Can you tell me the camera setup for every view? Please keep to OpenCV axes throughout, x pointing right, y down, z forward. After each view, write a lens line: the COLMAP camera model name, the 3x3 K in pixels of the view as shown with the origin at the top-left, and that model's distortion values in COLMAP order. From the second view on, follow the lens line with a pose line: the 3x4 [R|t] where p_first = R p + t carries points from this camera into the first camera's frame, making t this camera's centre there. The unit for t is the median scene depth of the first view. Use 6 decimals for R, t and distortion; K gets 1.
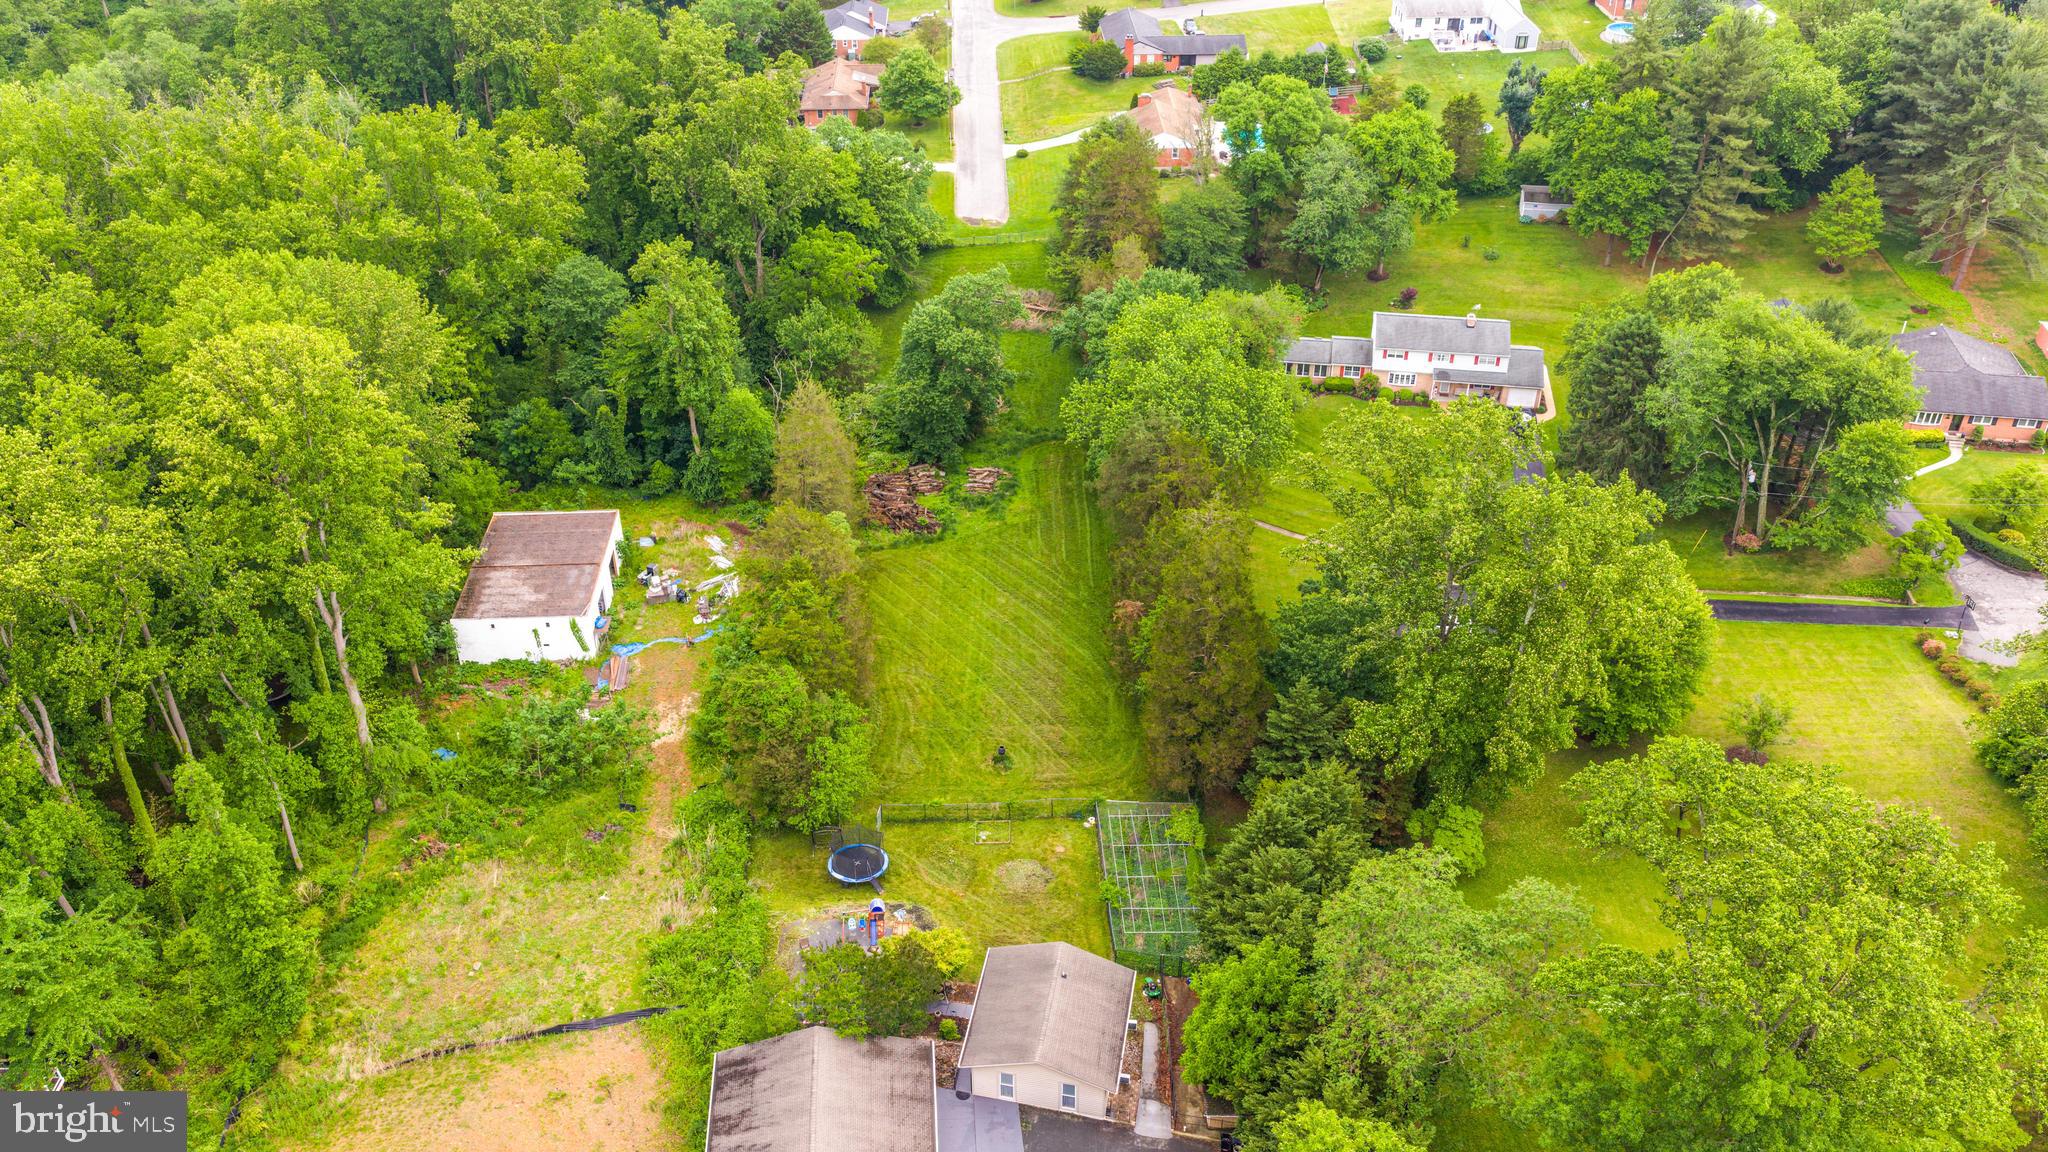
lens RADIAL K [[1707.7, 0, 1024.0], [0, 1707.7, 576.0], [0, 0, 1]] dist [0.038503, -0.062264]
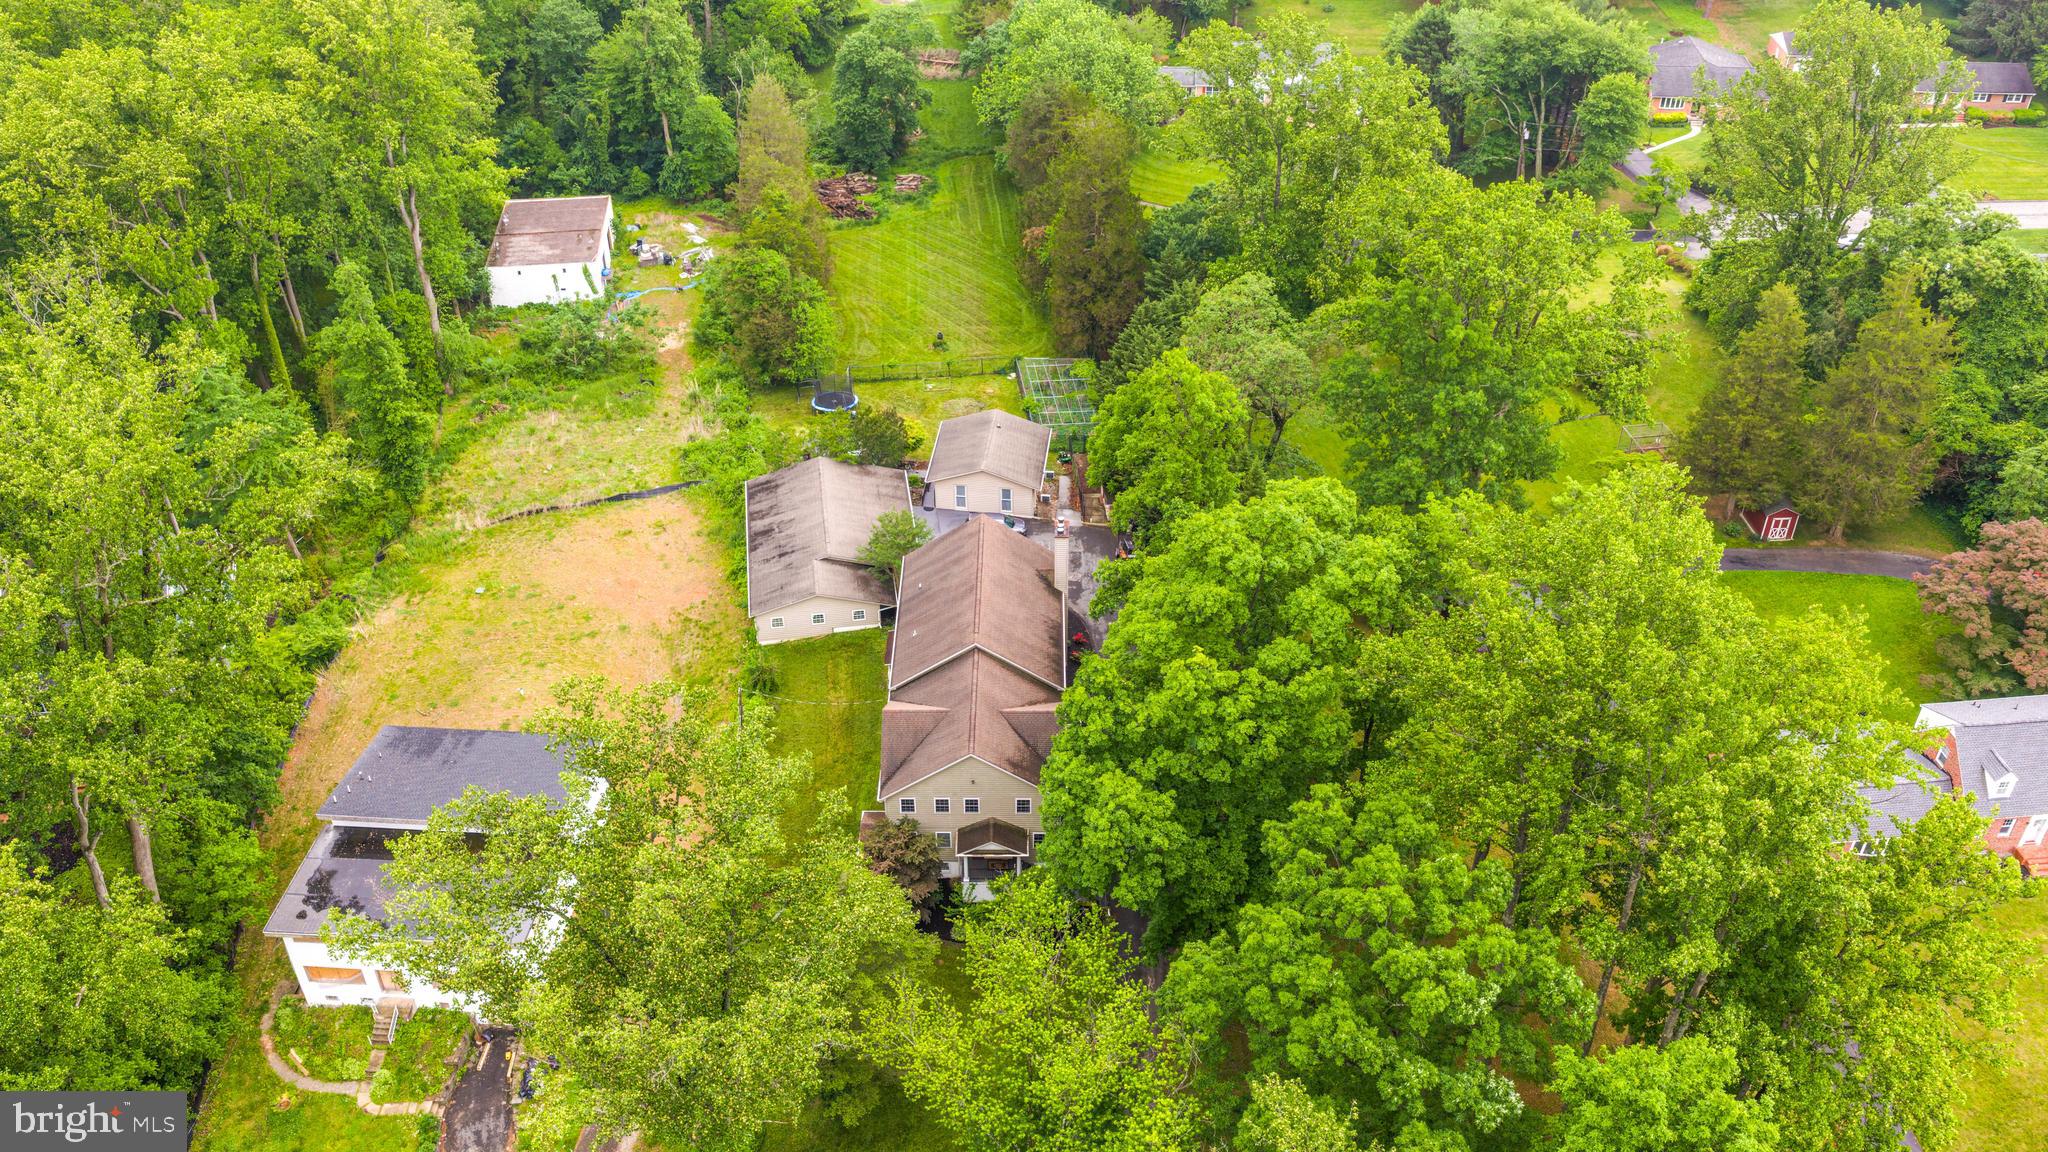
lens RADIAL K [[1707.7, 0, 1024.0], [0, 1707.7, 576.0], [0, 0, 1]] dist [0.038503, -0.062264]
pose [[0.997528, -0.042879, 0.055668, -0.026338], [0.040930, 0.998525, 0.035685, 0.214752], [-0.057116, -0.033318, 0.997811, -0.251530]]
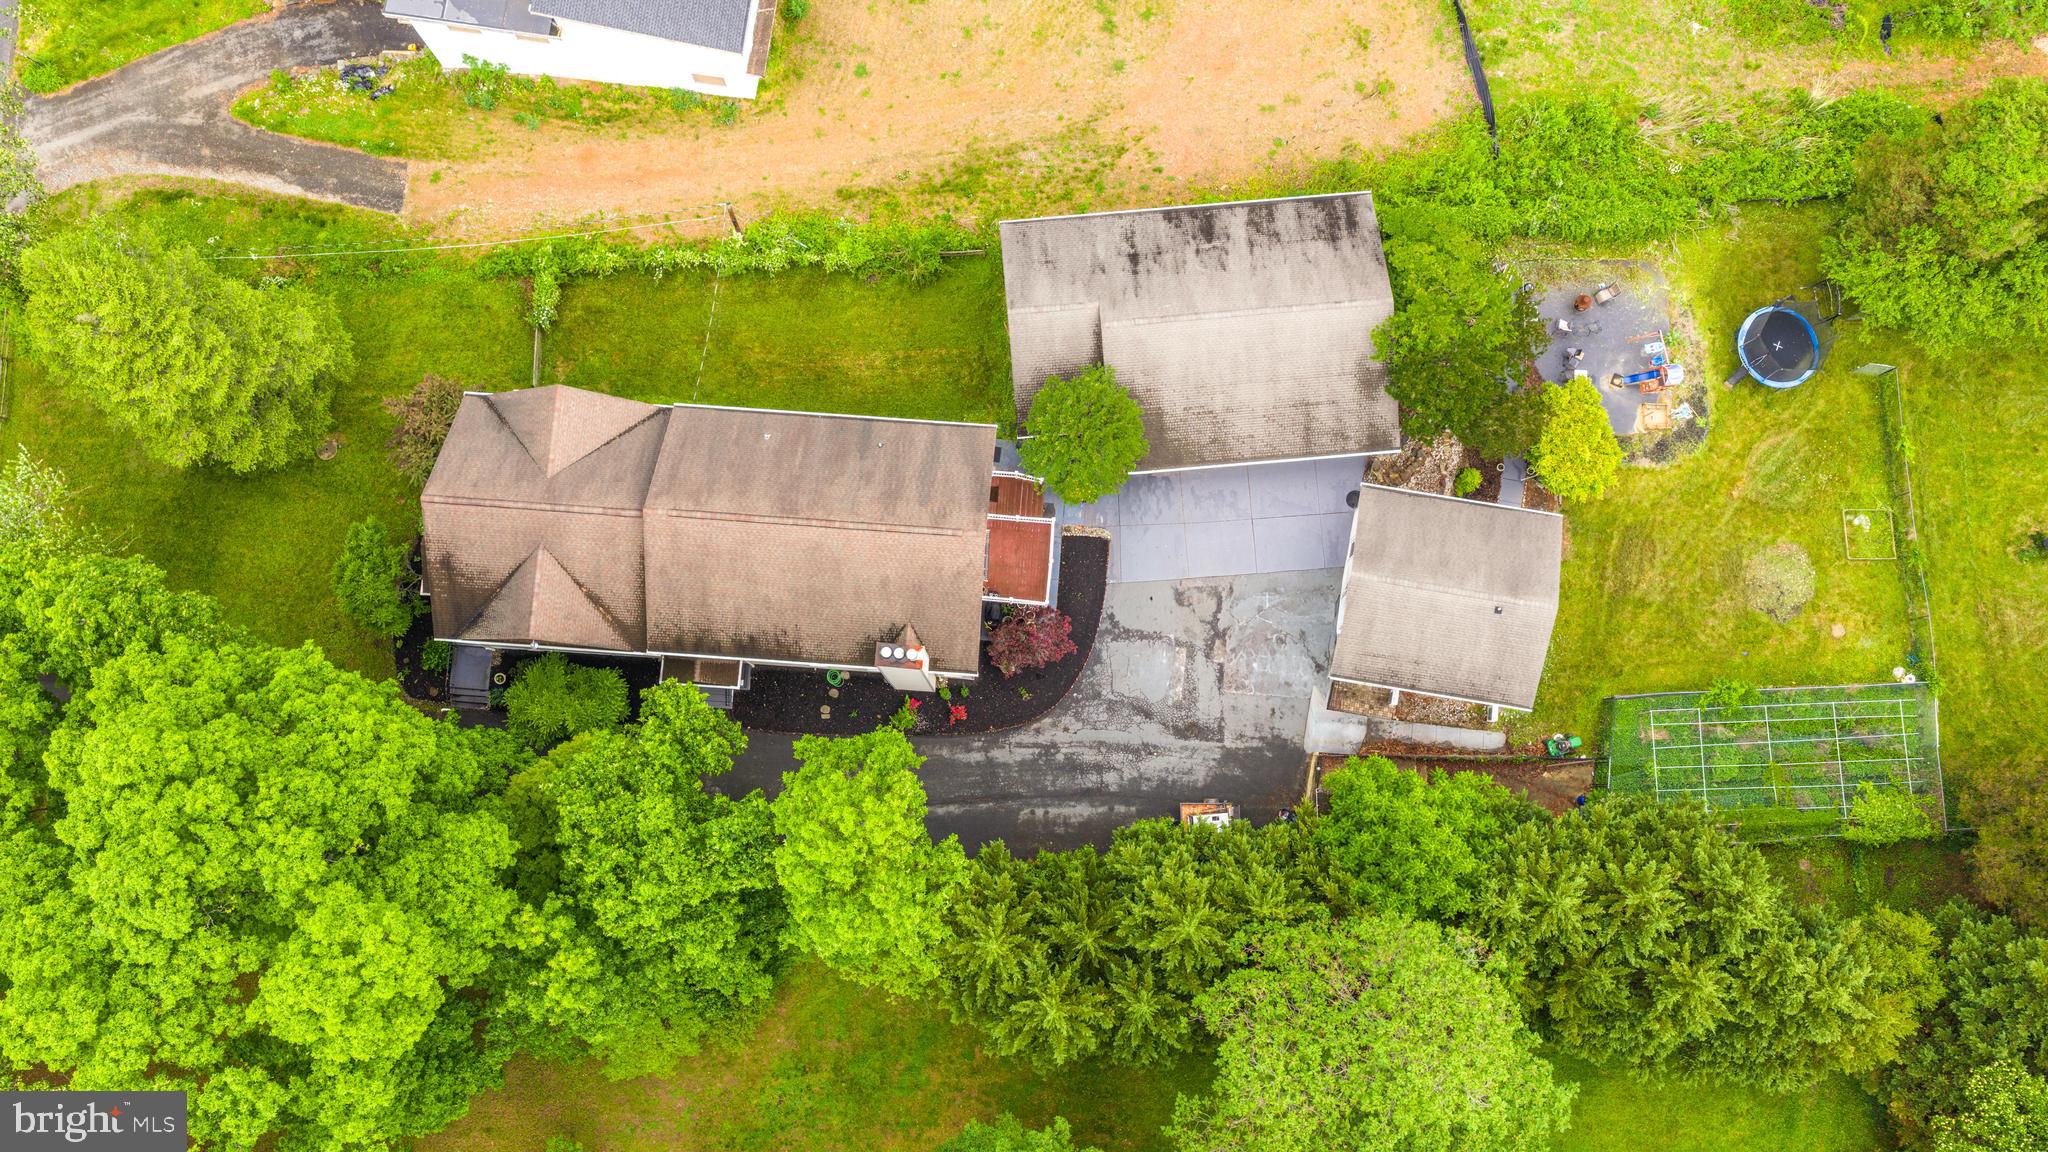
lens RADIAL K [[1680.3, 0, 1024.0], [0, 1680.3, 576.0], [0, 0, 1]] dist [0.002626, -0.000412]
pose [[0.008950, 0.988830, -0.148777, 0.082060], [-0.562030, 0.128033, 0.817148, -0.179334], [0.827069, 0.076304, 0.556898, 0.293541]]
